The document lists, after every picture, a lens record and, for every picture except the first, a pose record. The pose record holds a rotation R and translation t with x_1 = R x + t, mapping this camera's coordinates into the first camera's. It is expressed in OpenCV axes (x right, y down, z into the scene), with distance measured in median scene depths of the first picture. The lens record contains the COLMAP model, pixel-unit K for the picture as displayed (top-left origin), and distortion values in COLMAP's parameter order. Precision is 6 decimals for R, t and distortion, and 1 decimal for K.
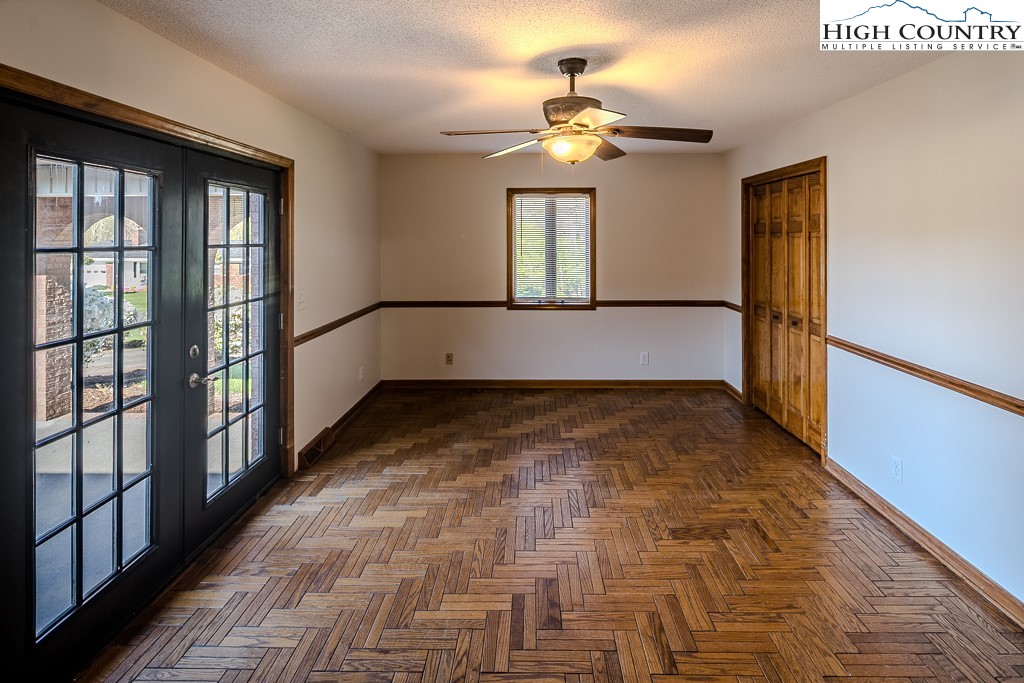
lens RADIAL K [[514.8, 0, 516.3], [0, 514.8, 229.3], [0, 0, 1]] dist [0.002810, -0.005712]
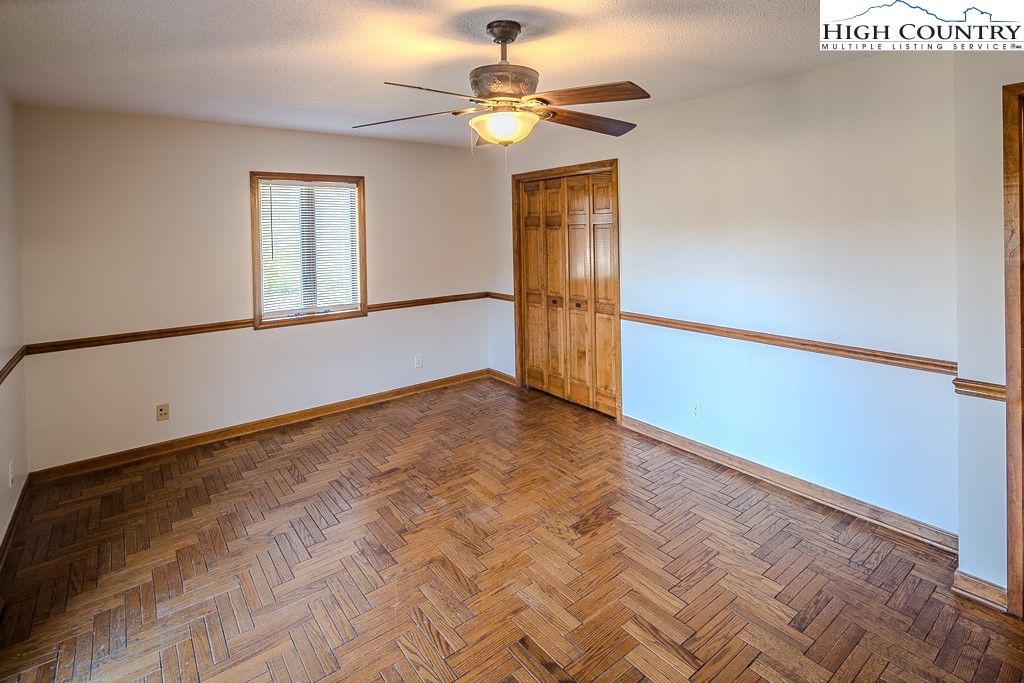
lens RADIAL K [[514.8, 0, 516.3], [0, 514.8, 229.3], [0, 0, 1]] dist [0.002810, -0.005712]
pose [[0.769232, -0.016553, 0.638755, -0.282635], [0.010979, 0.999859, 0.012690, 0.000507], [-0.638875, -0.002748, 0.769306, 0.220968]]
